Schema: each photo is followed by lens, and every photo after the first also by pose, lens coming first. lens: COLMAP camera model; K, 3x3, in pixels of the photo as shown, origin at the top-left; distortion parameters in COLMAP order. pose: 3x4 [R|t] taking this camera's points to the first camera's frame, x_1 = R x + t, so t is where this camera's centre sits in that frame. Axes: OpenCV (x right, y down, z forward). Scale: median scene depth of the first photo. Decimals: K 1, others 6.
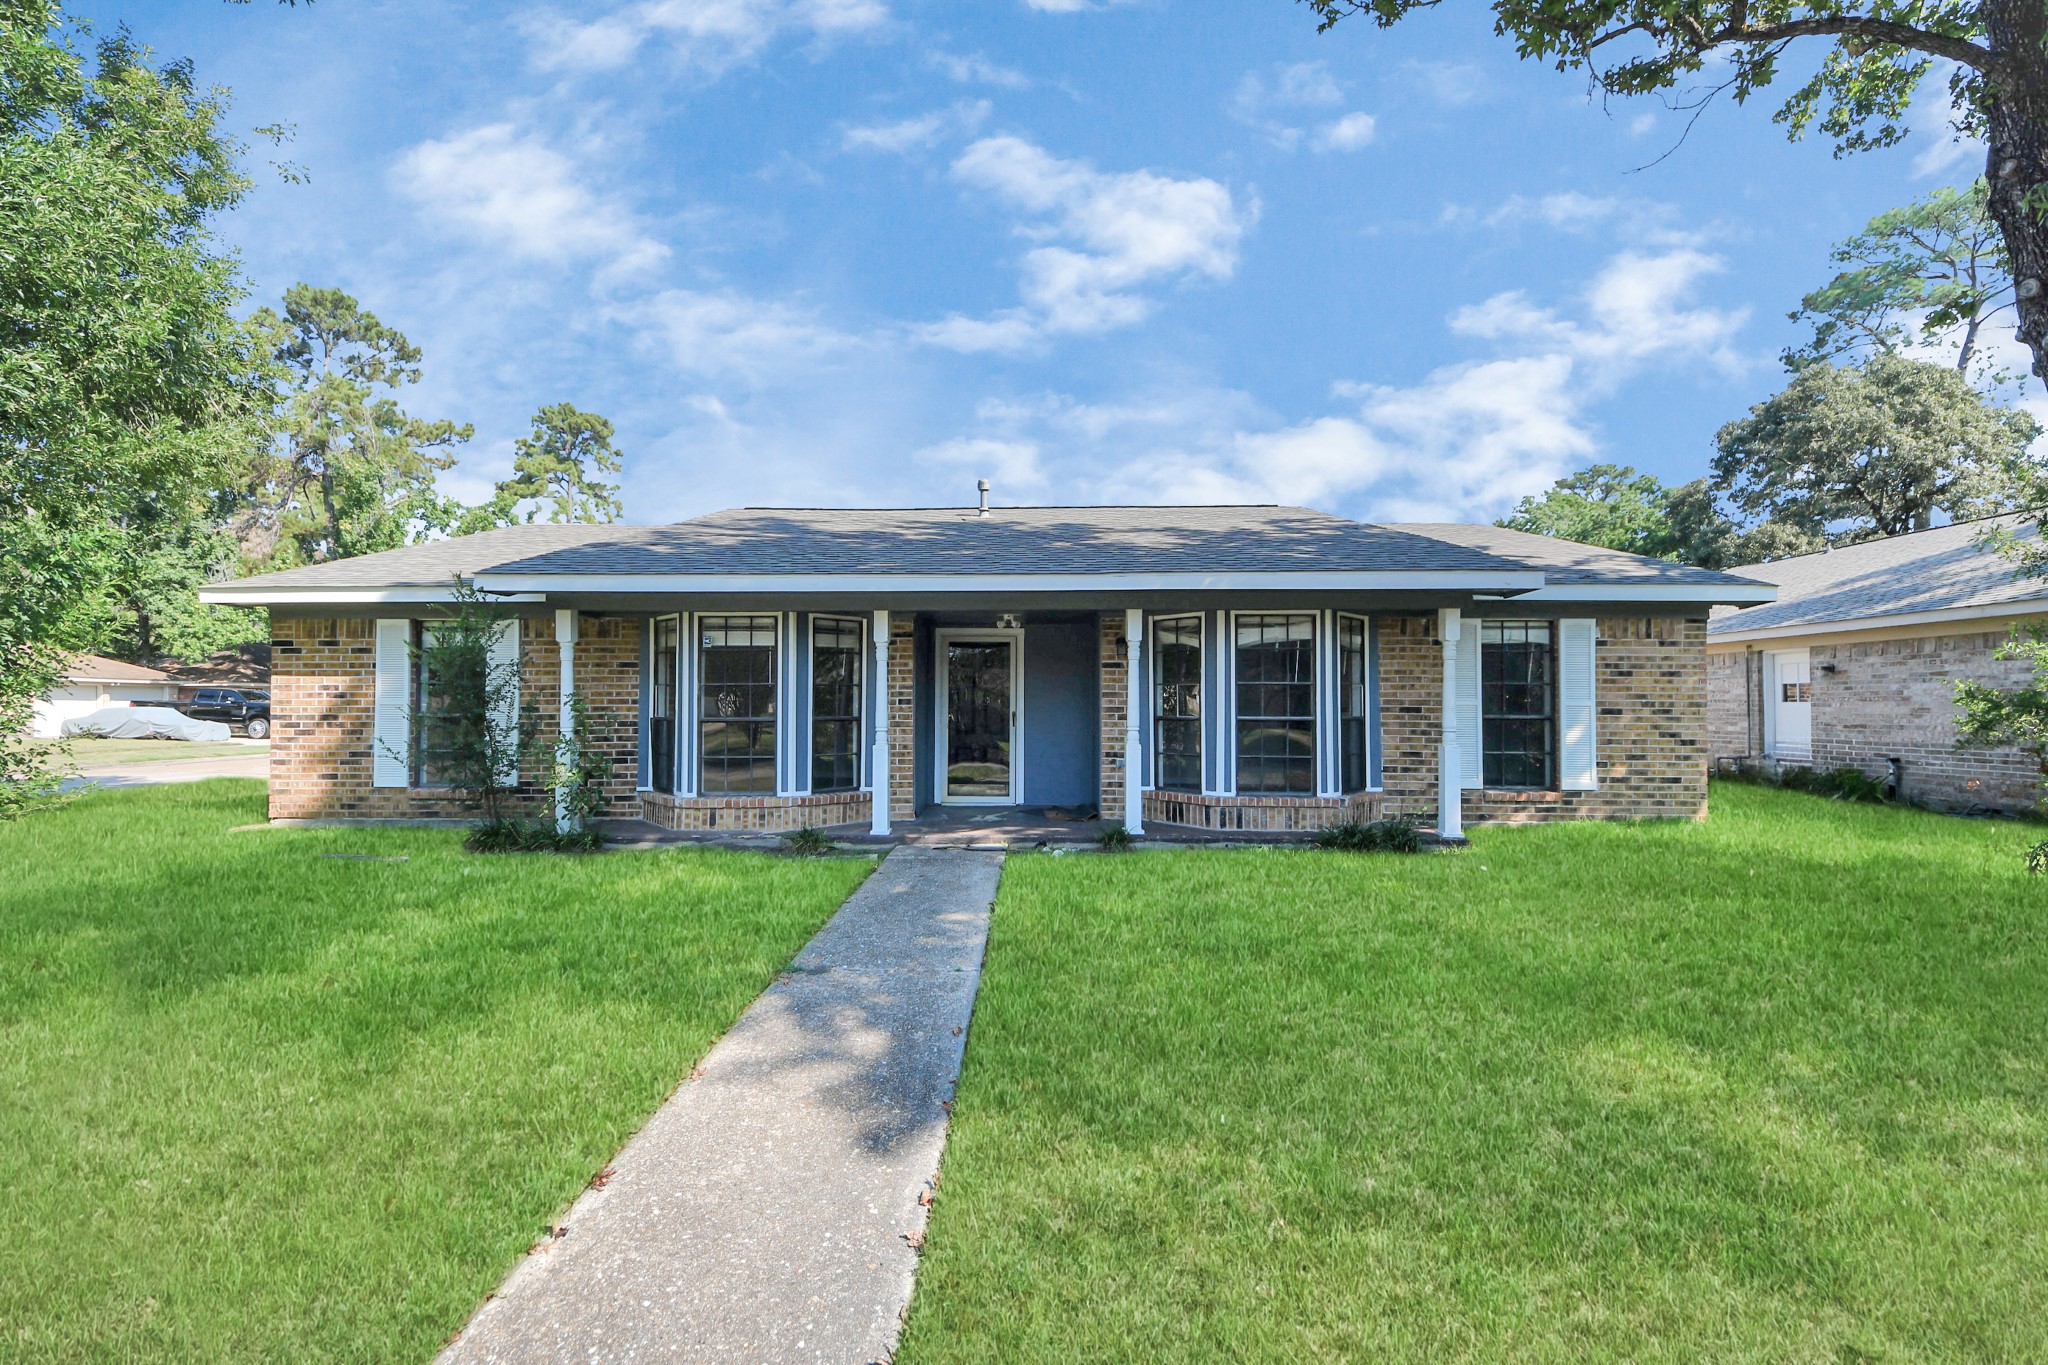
lens RADIAL K [[834.8, 0, 1018.3], [0, 834.8, 685.0], [0, 0, 1]] dist [0.030425, -0.026542]
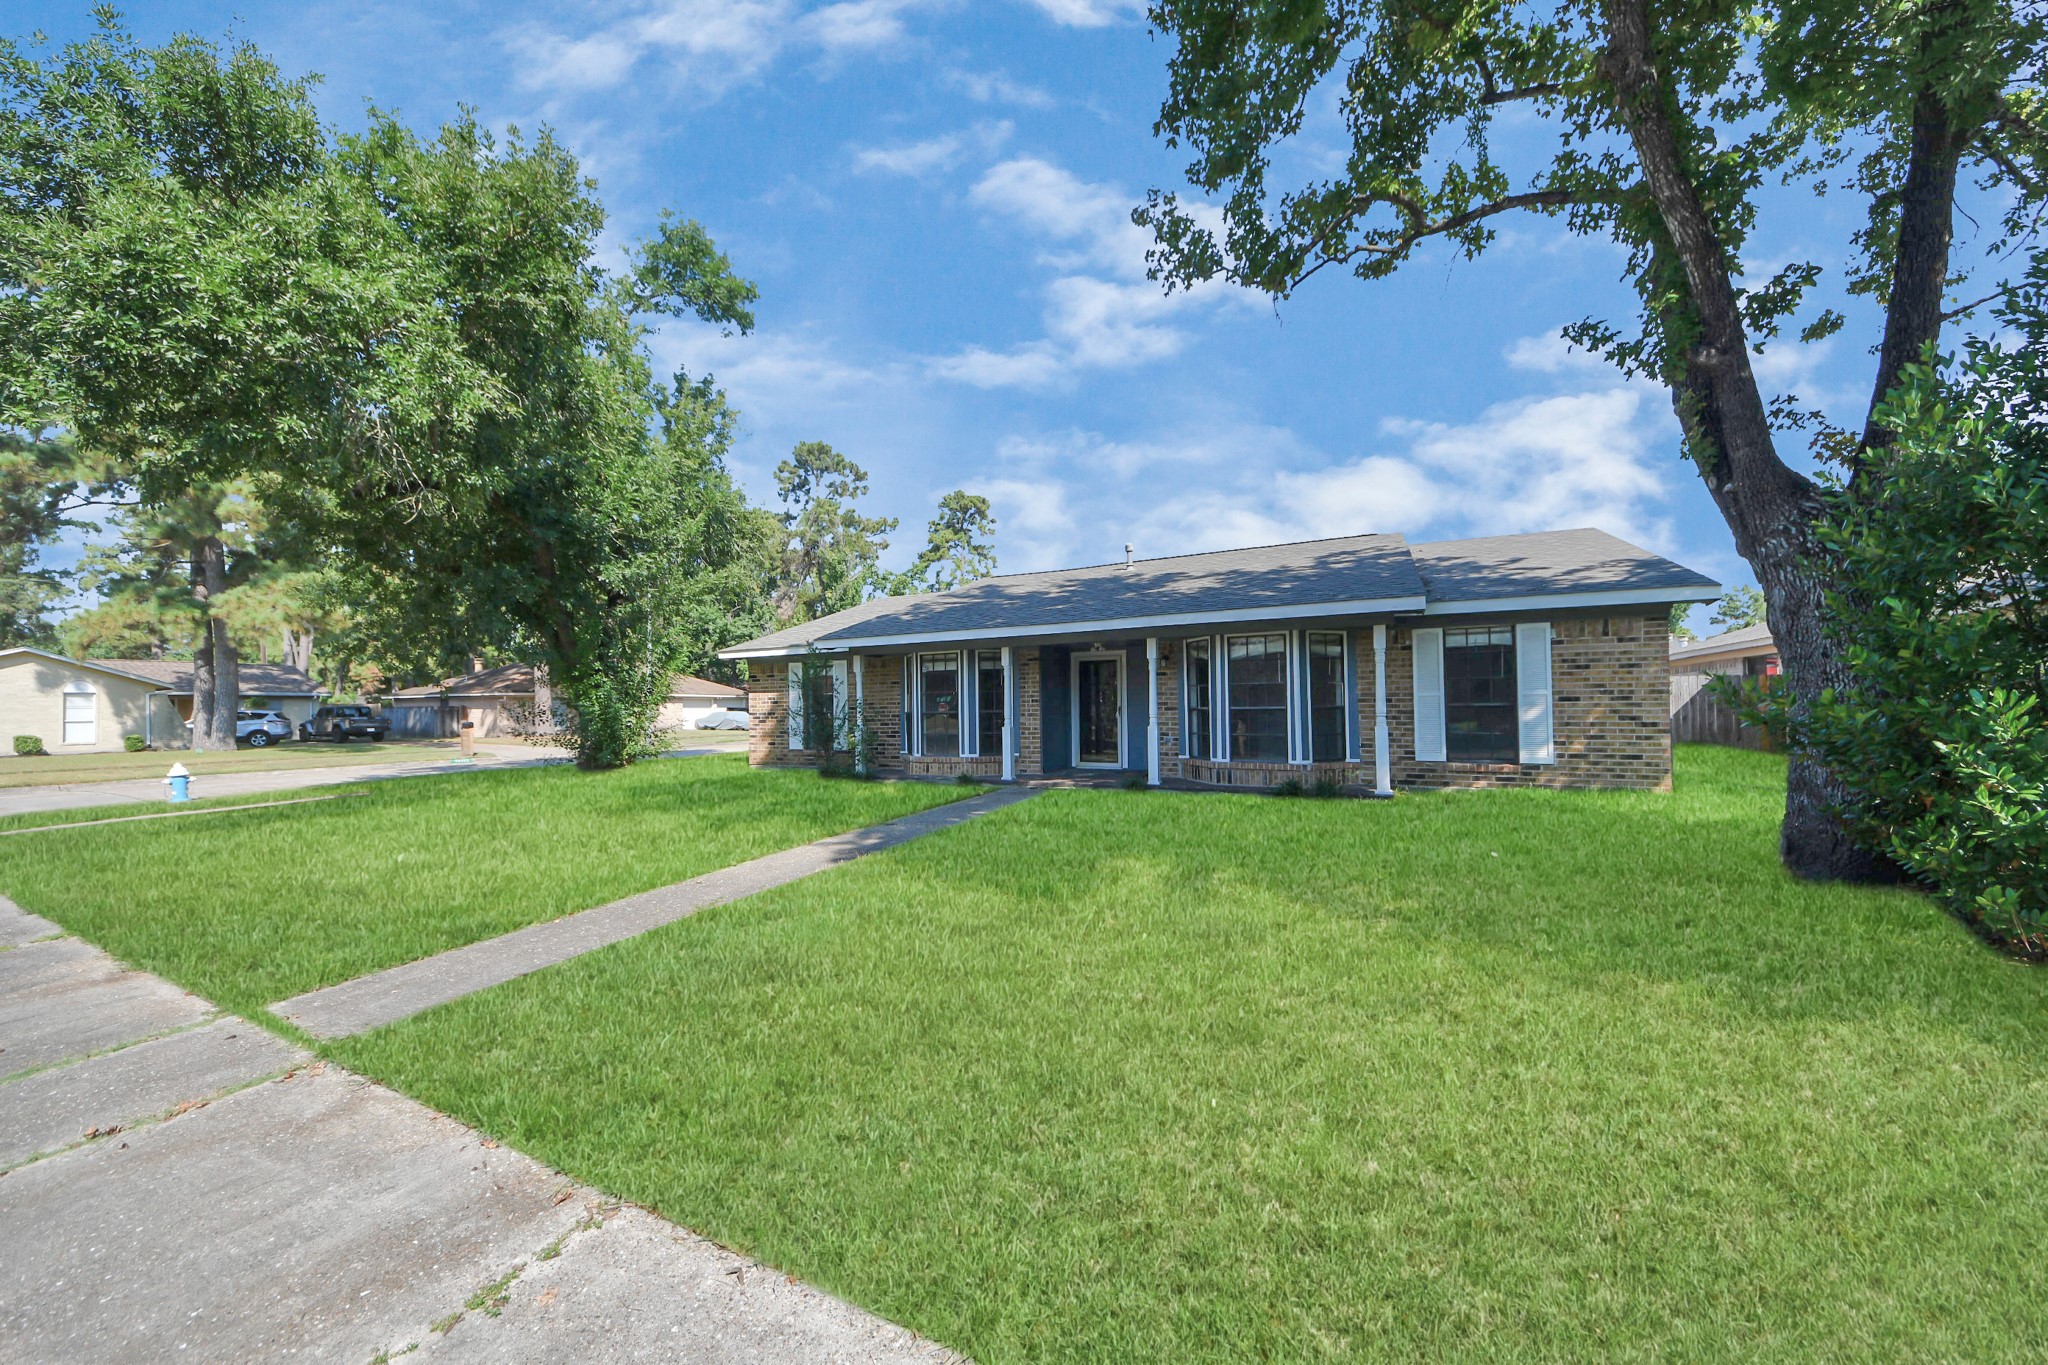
lens RADIAL K [[728.4, 0, 1023.3], [0, 728.4, 689.8], [0, 0, 1]] dist [0.045891, -0.028322]
pose [[0.900576, -0.023573, -0.434059, 0.453191], [0.025201, 0.999680, -0.002005, 0.001115], [0.433968, -0.009133, 0.900882, -0.279053]]
